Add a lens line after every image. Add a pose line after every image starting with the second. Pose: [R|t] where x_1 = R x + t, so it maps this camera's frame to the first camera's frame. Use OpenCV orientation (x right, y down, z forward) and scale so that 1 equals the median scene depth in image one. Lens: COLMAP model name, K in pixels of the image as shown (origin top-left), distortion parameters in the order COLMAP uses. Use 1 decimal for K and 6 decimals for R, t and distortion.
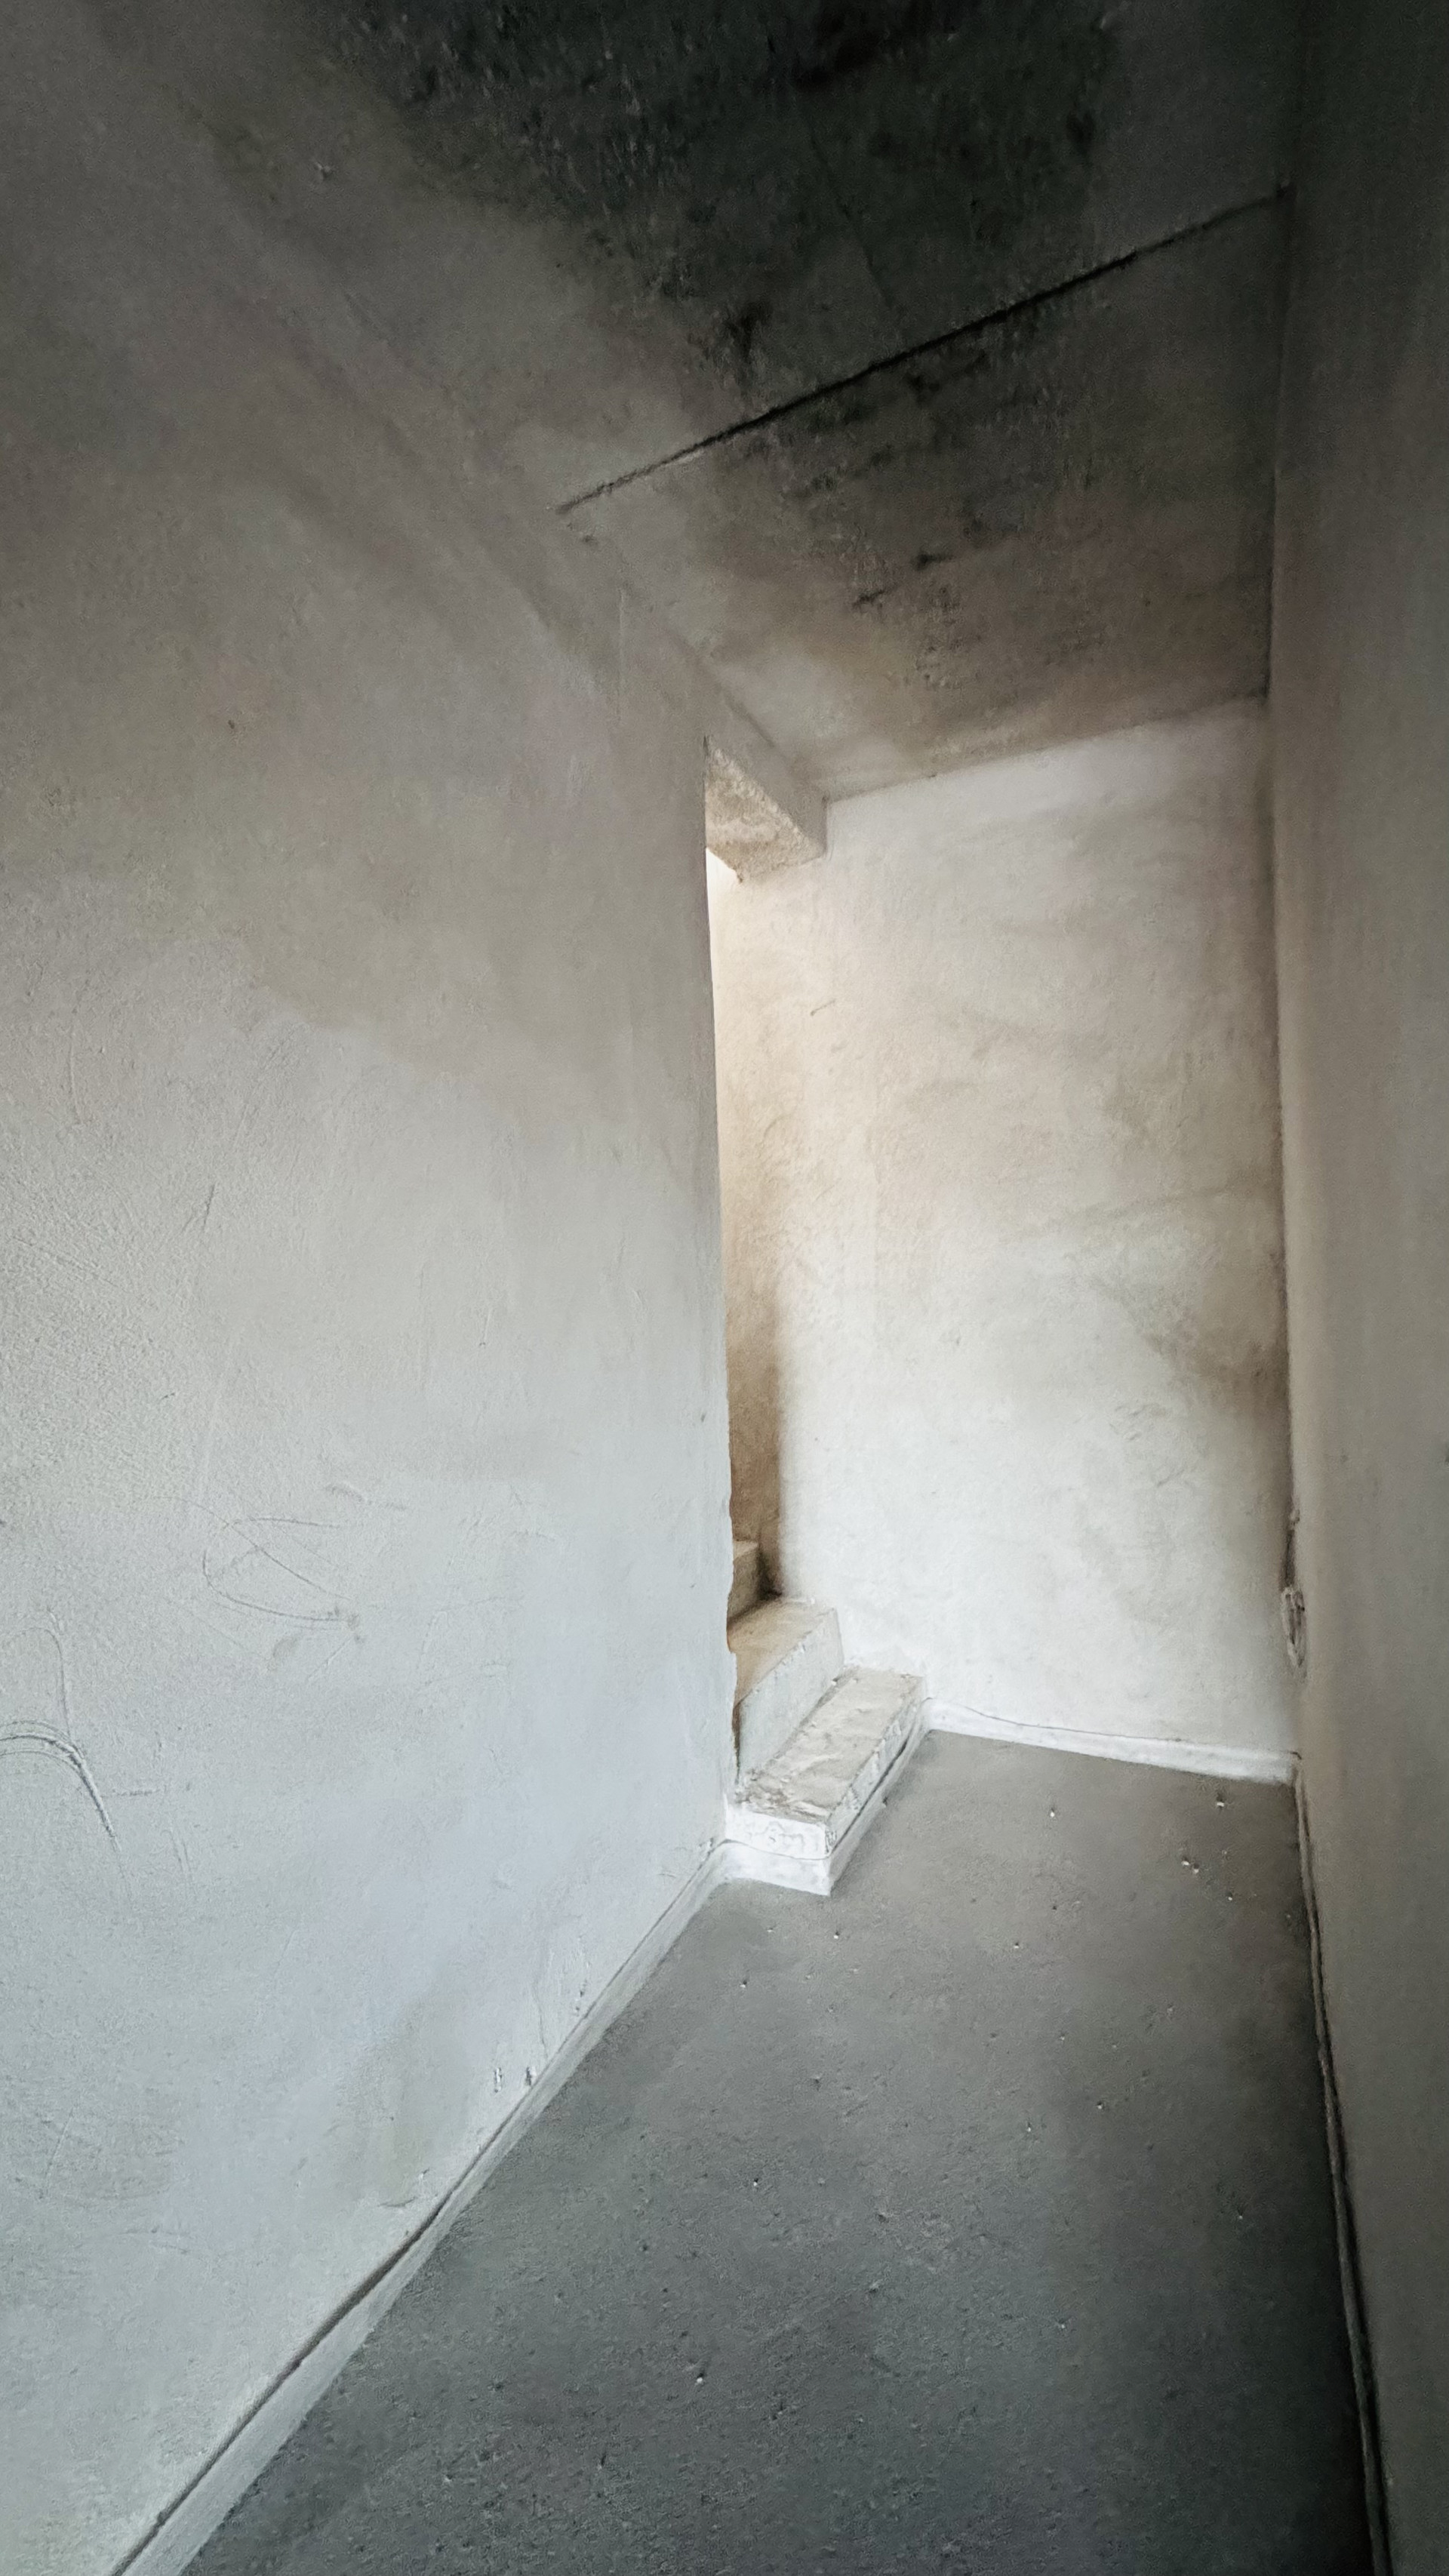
lens RADIAL K [[1025.5, 0, 726.6], [0, 1025.5, 1288.9], [0, 0, 1]] dist [-0.001981, 0.000552]
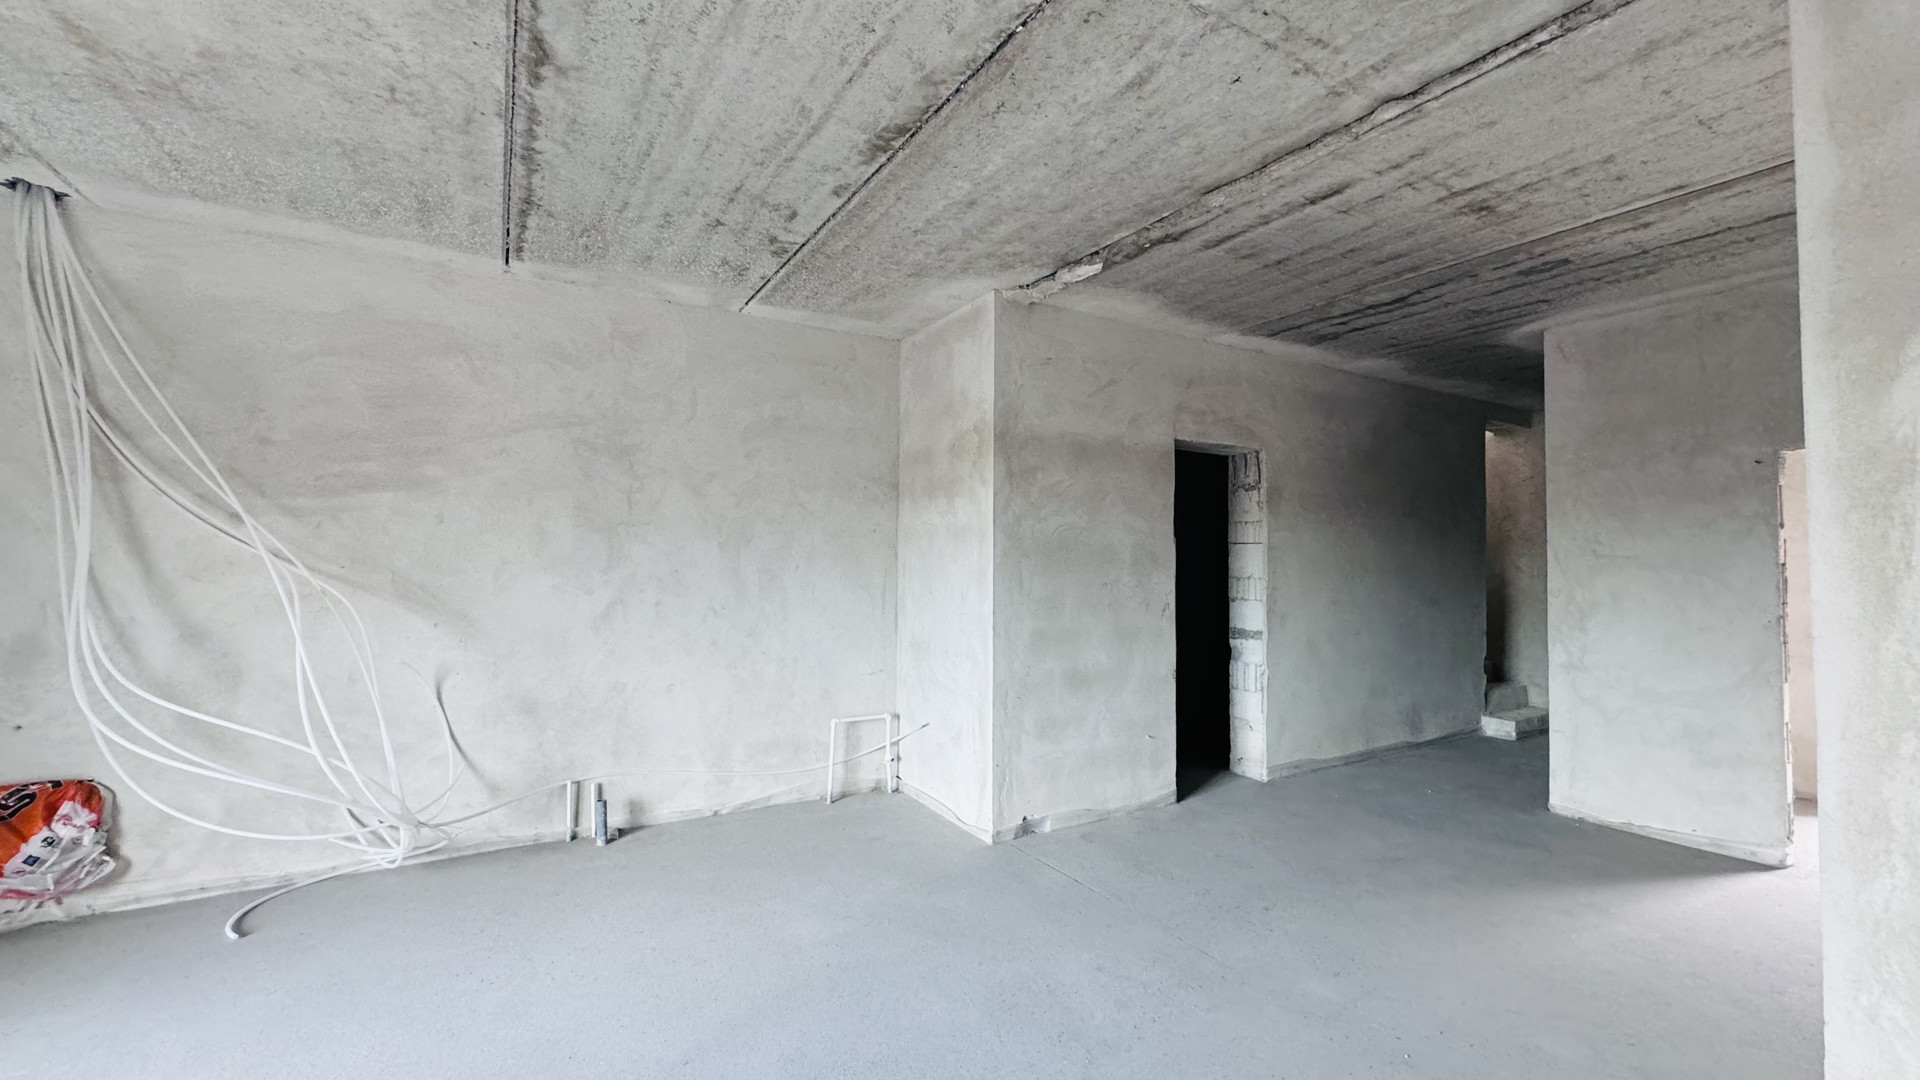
lens RADIAL K [[764.4, 0, 960.9], [0, 764.4, 537.6], [0, 0, 1]] dist [-0.001981, 0.000552]
pose [[0.838299, 0.030946, -0.544332, -0.073454], [-0.054107, 0.998181, -0.026580, 0.040582], [0.542519, 0.051734, 0.838449, -1.777419]]
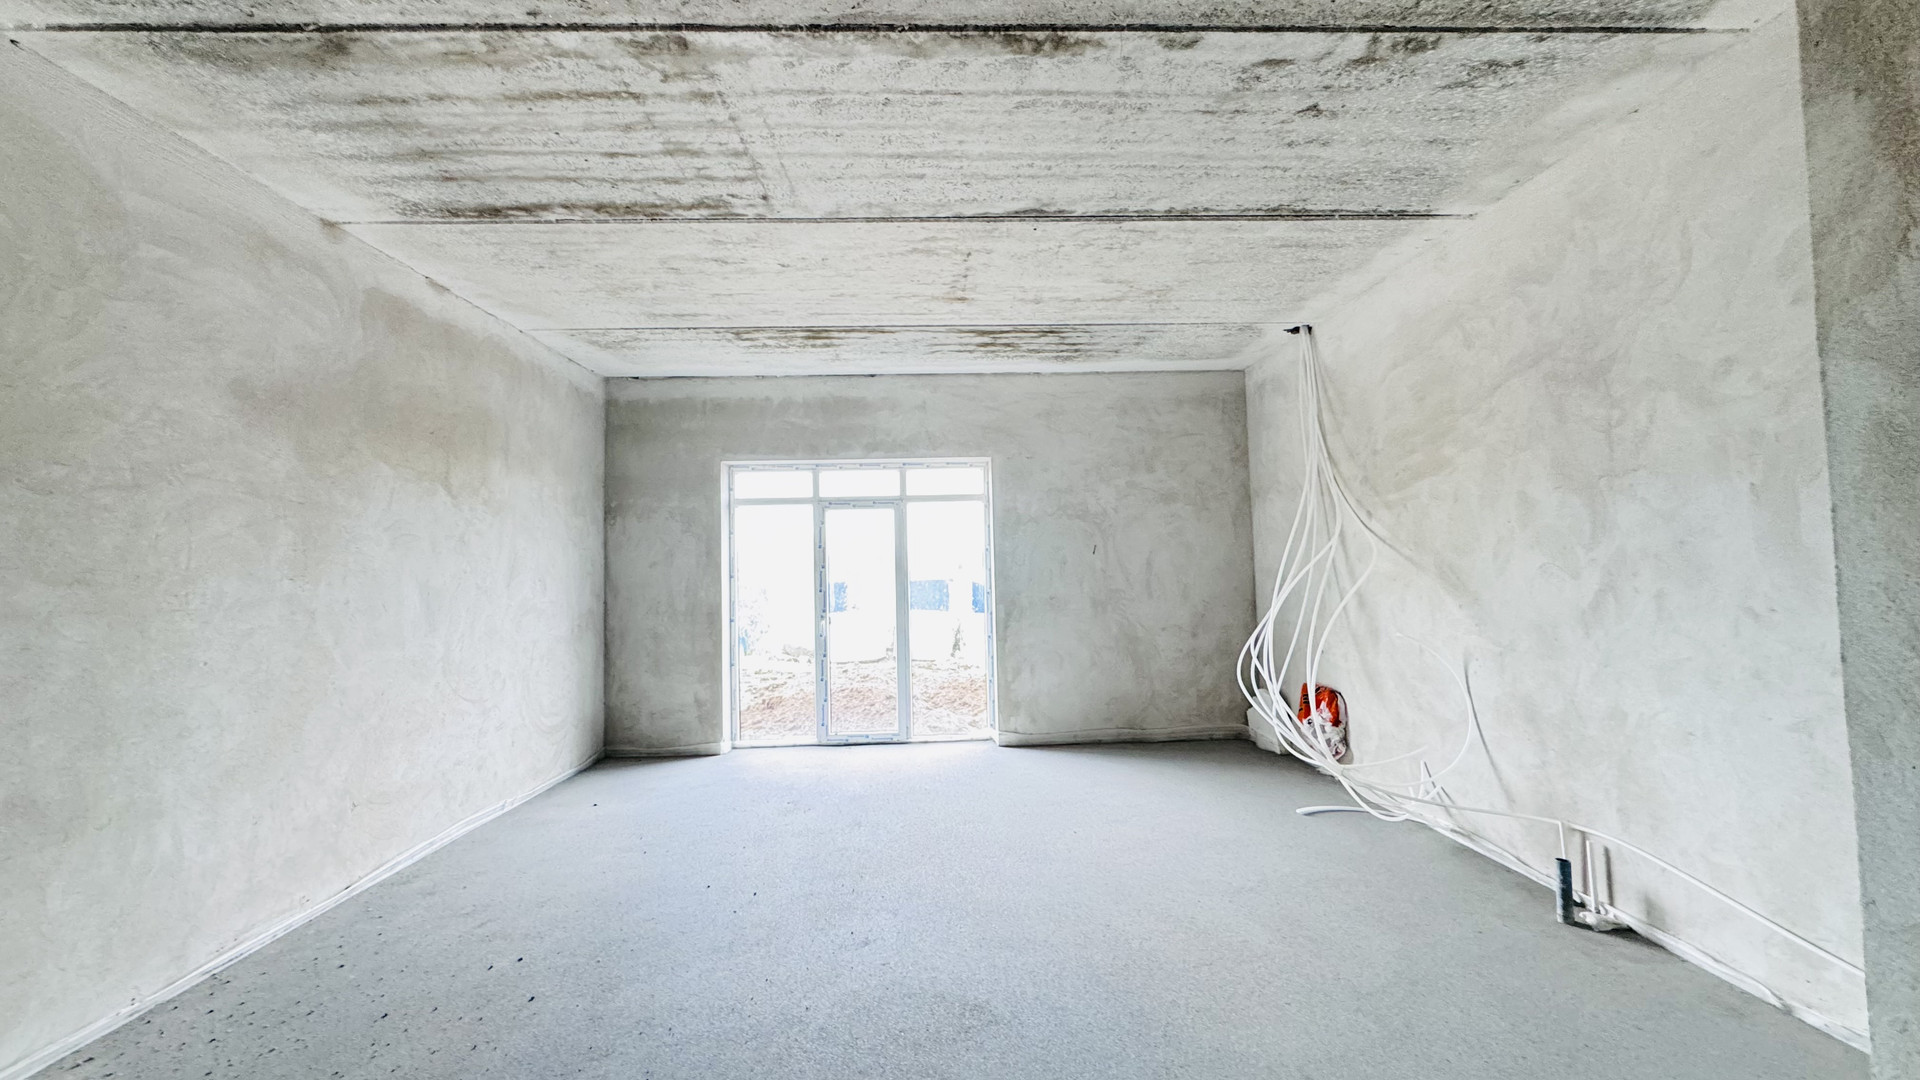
lens RADIAL K [[764.4, 0, 960.9], [0, 764.4, 537.6], [0, 0, 1]] dist [-0.001981, 0.000552]
pose [[-0.884268, 0.037548, -0.465468, -0.190078], [0.045907, 0.998924, -0.006630, 0.057216], [0.464718, -0.027230, -0.885040, -0.548568]]
